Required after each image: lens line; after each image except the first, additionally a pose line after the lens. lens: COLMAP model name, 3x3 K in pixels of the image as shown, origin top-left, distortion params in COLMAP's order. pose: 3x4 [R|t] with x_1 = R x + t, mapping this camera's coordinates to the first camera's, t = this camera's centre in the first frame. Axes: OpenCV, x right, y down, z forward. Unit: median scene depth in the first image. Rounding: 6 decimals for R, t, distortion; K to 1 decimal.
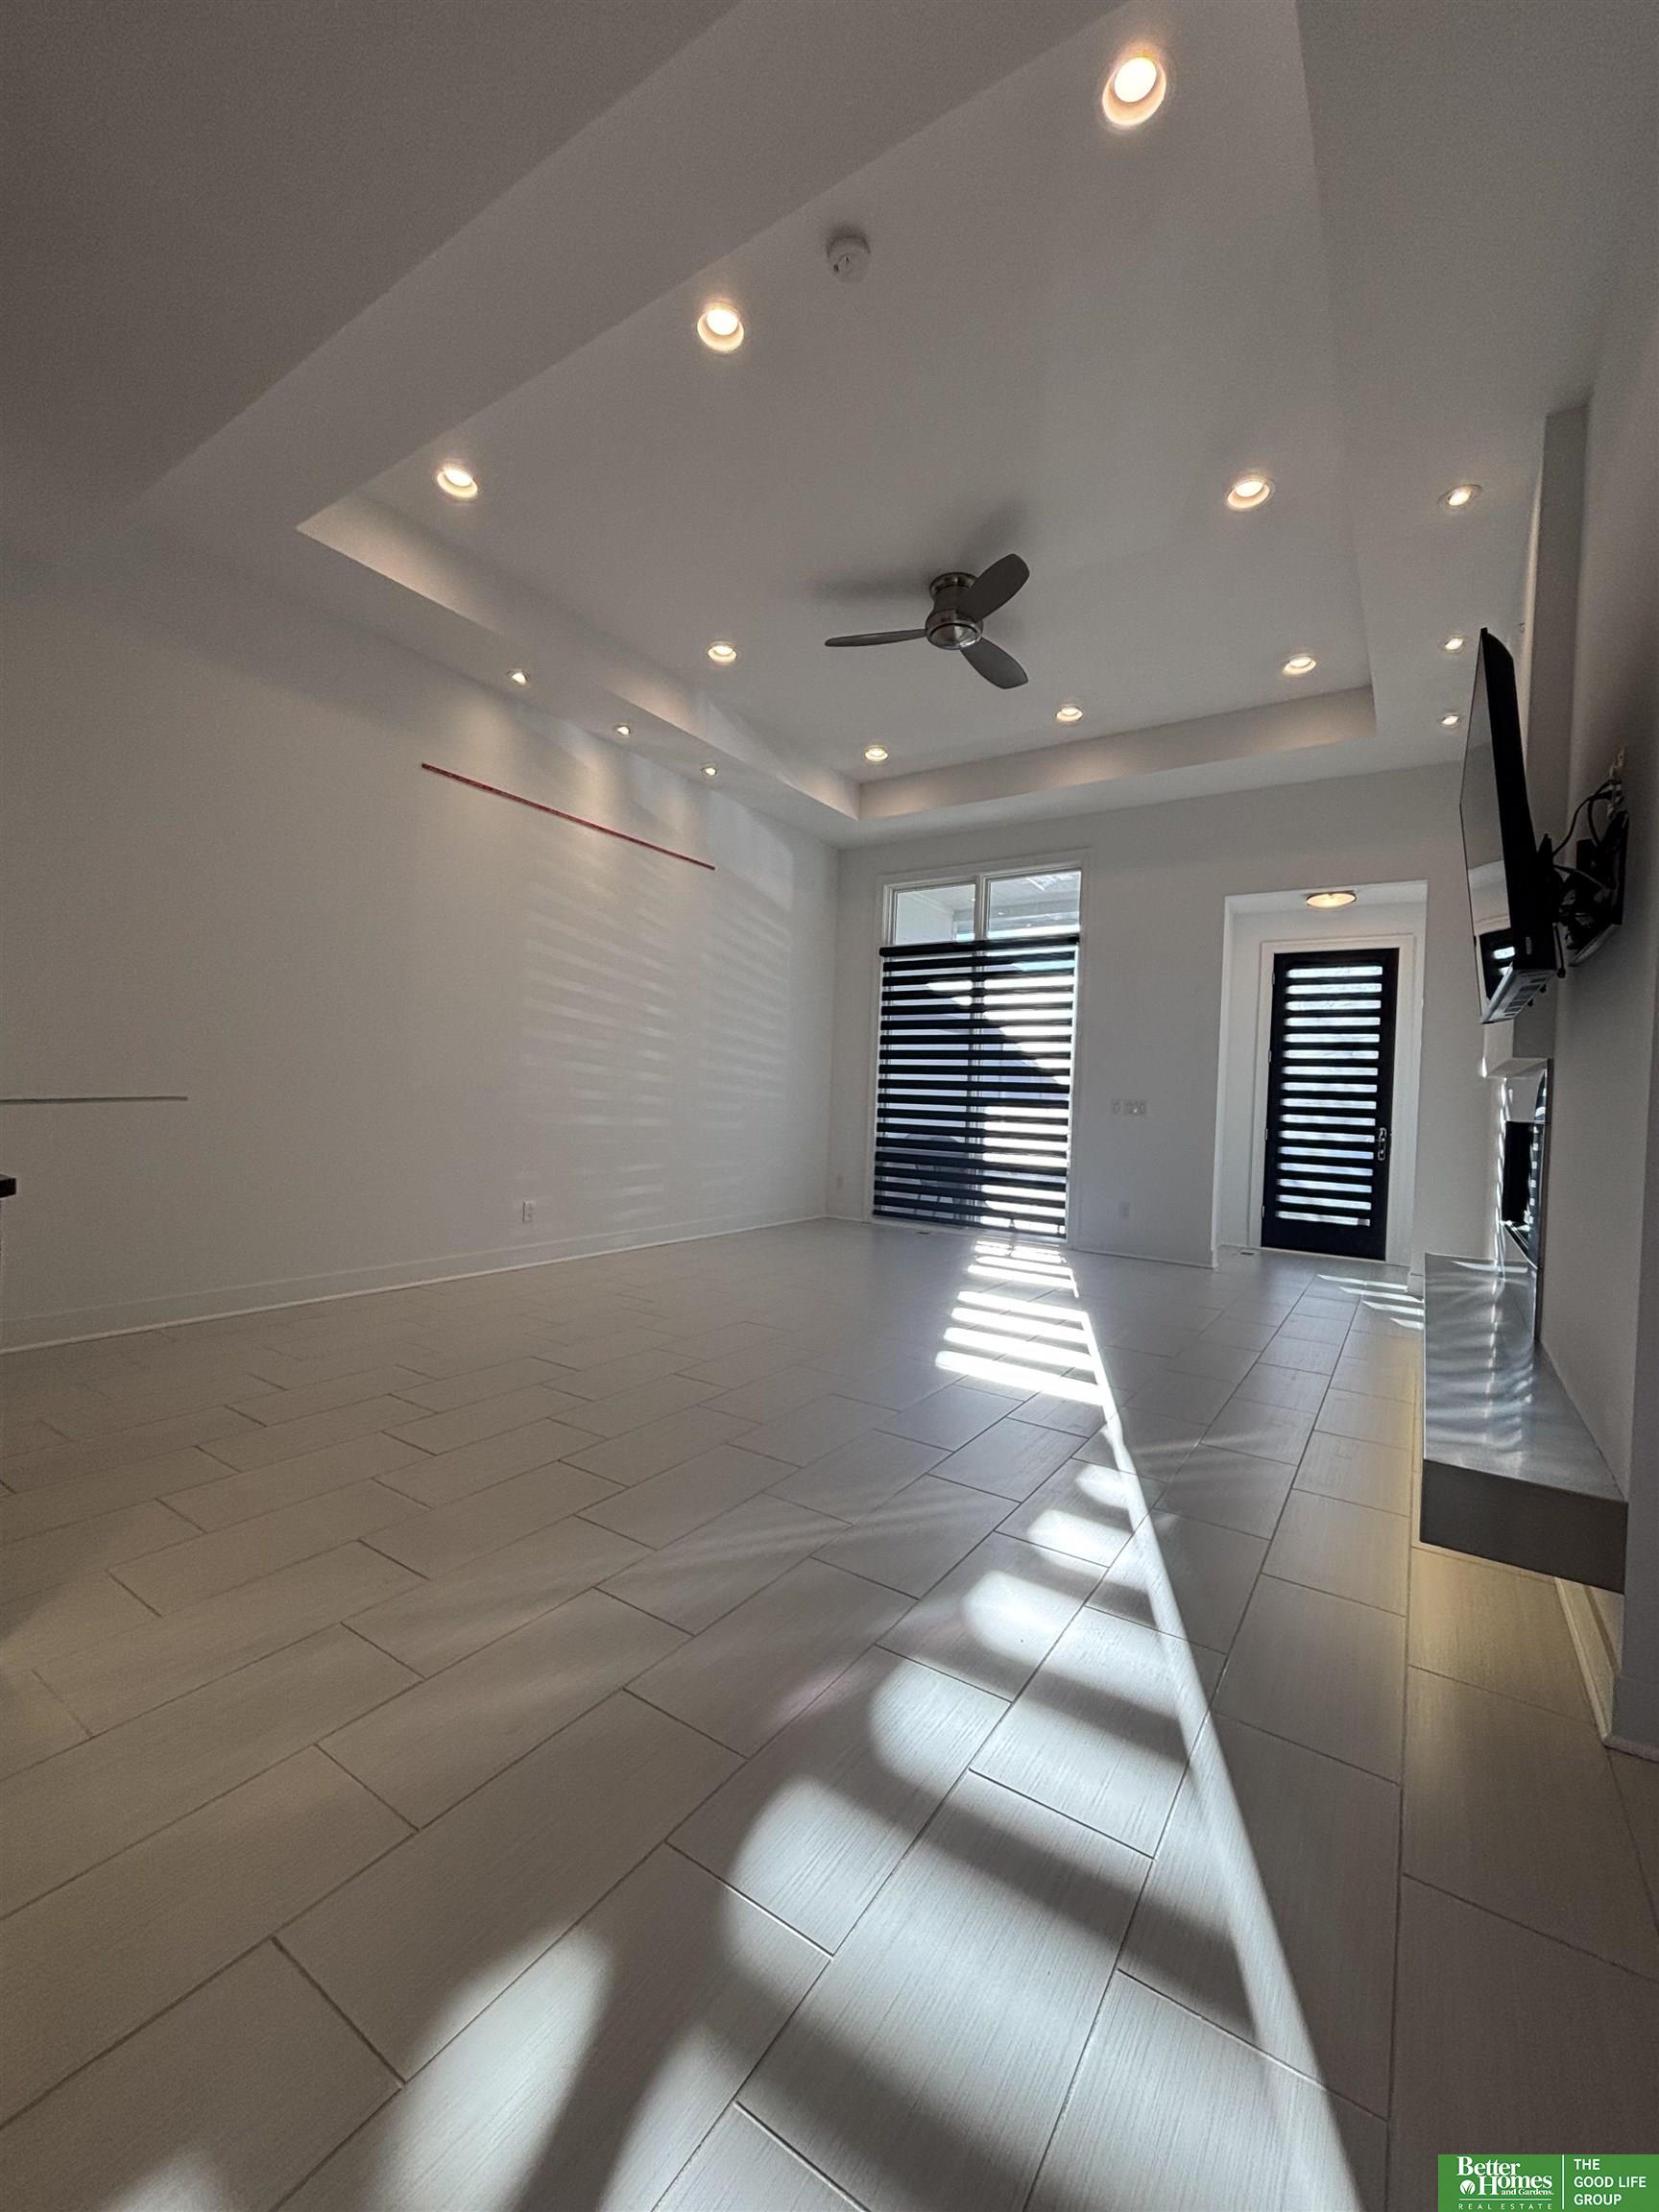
lens RADIAL K [[888.6, 0, 829.5], [0, 888.6, 1106.0], [0, 0, 1]] dist [-0.000687, -0.000047]
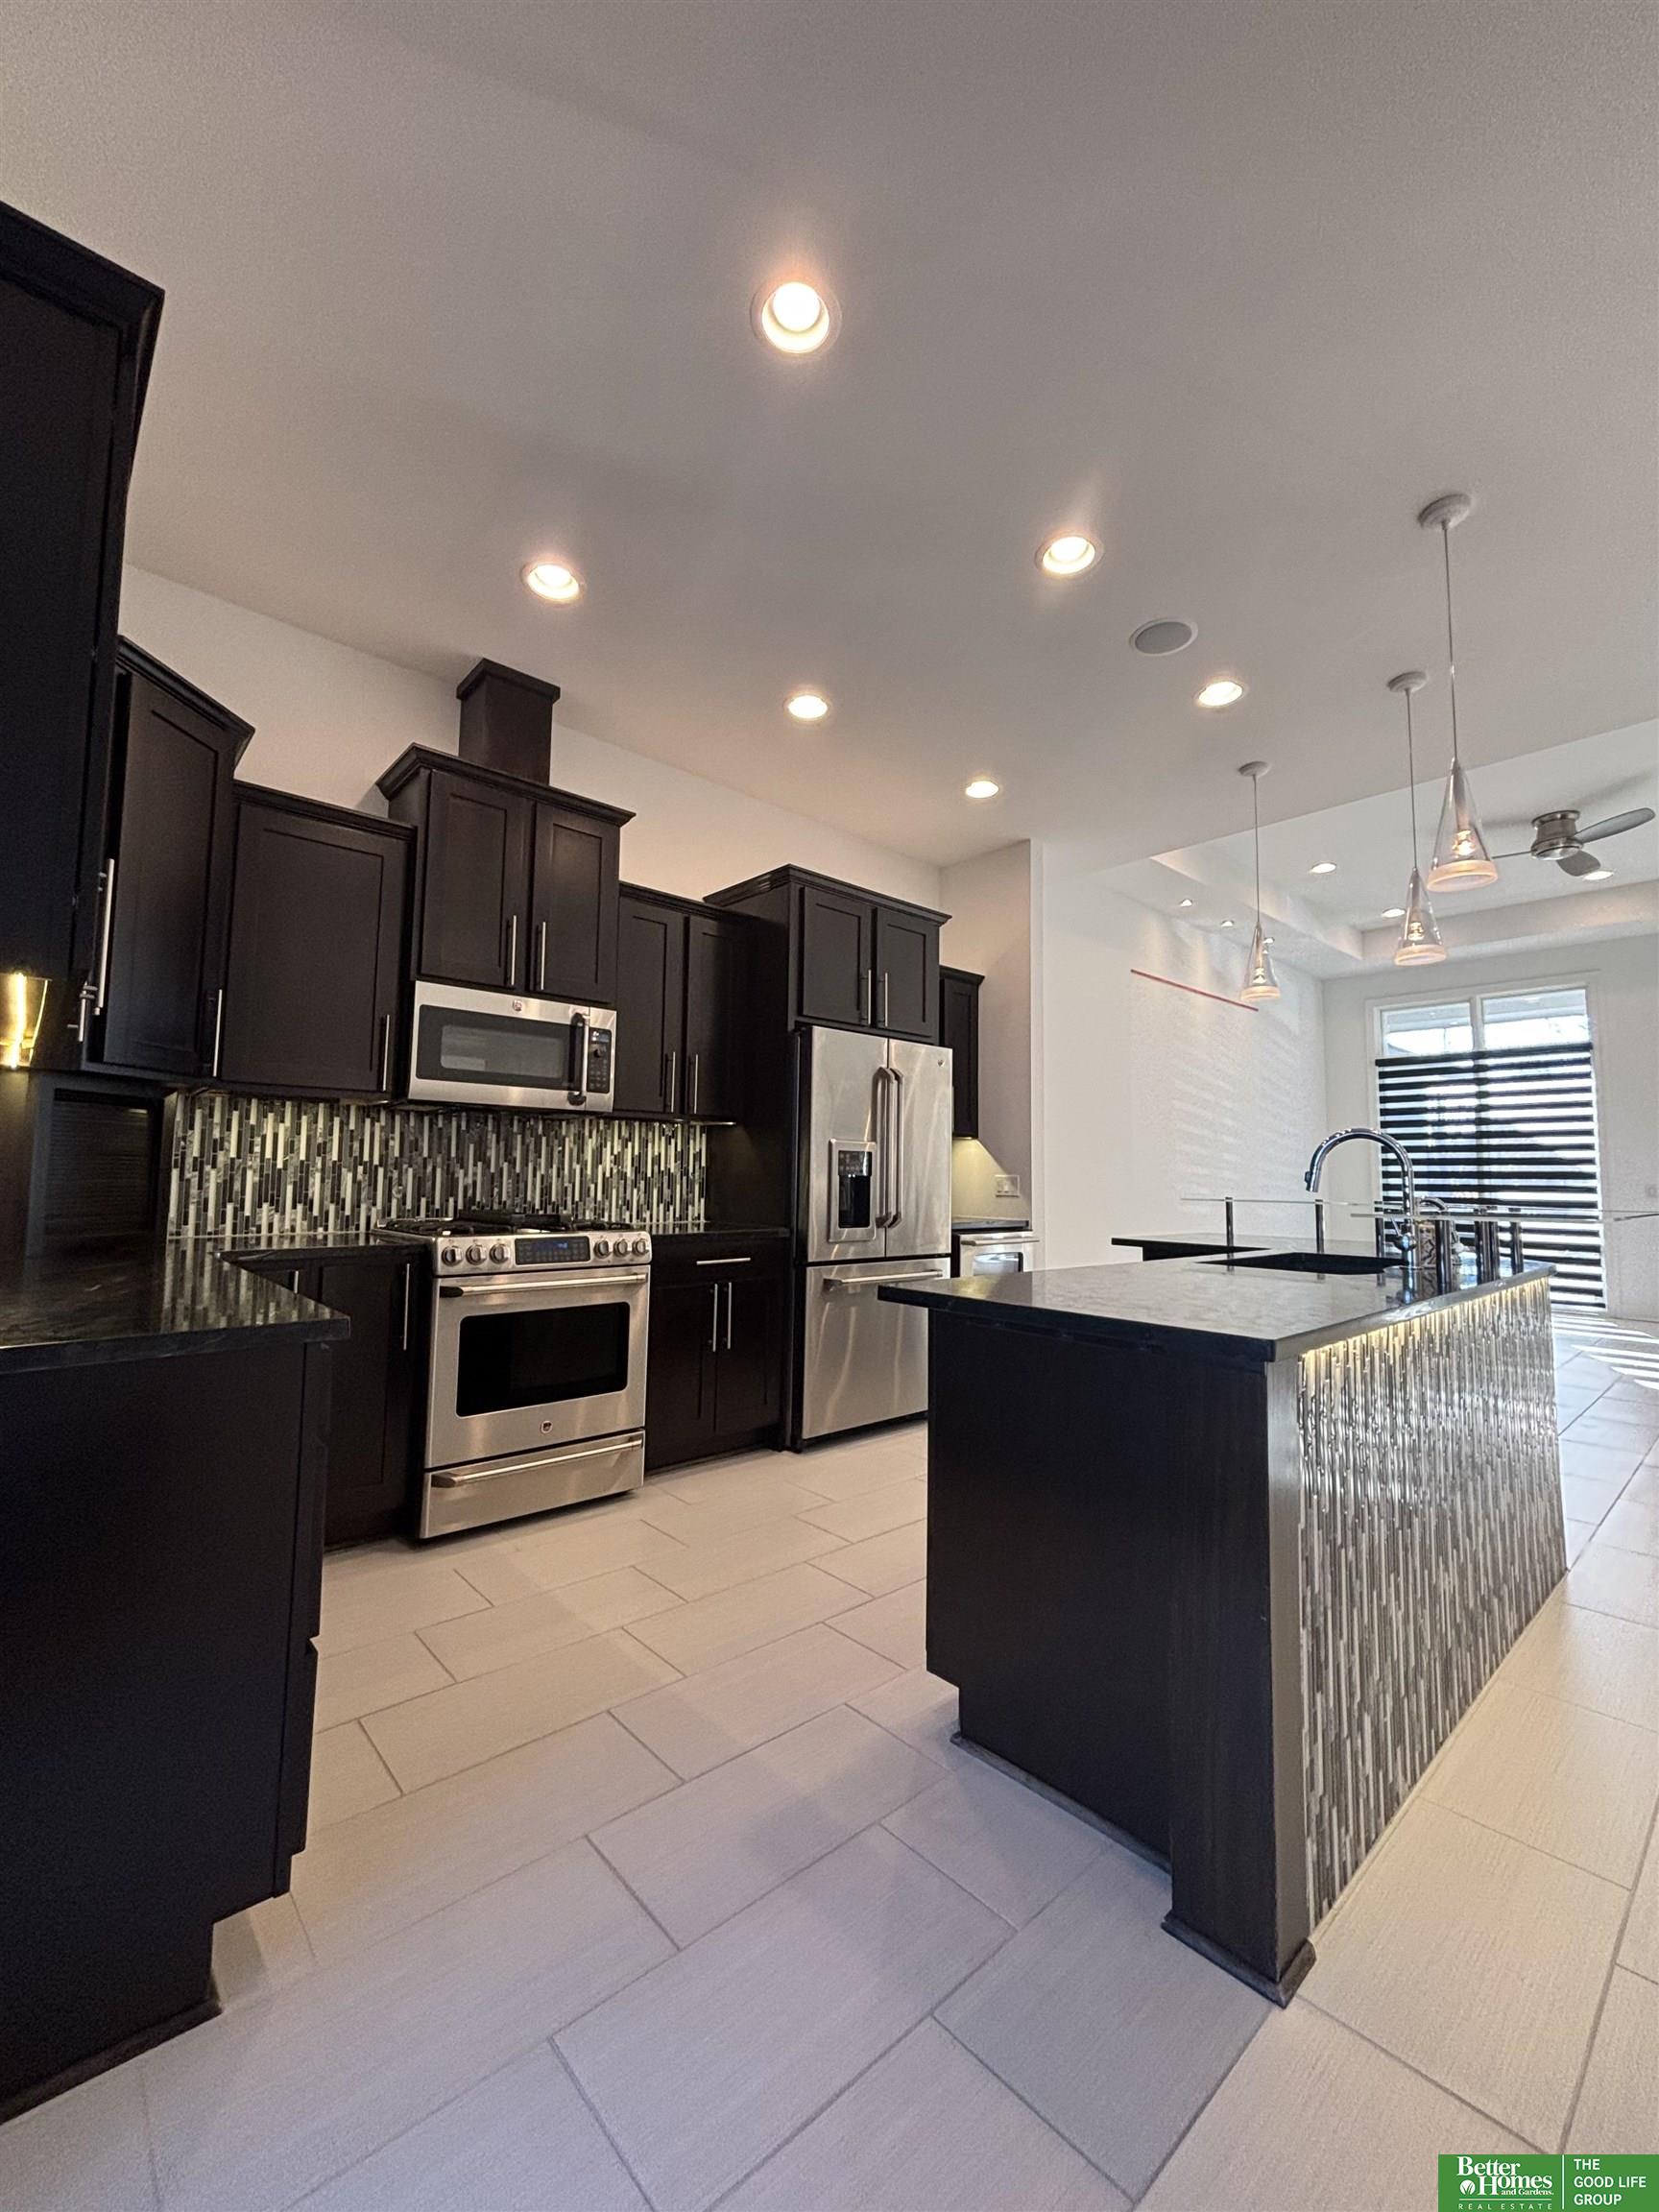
lens RADIAL K [[912.6, 0, 829.5], [0, 912.6, 1106.0], [0, 0, 1]] dist [0.012079, 0.000002]
pose [[0.969595, -0.040669, -0.241314, -0.392370], [0.016657, 0.994775, -0.100722, -0.005534], [0.244149, 0.093640, 0.965206, -0.392679]]
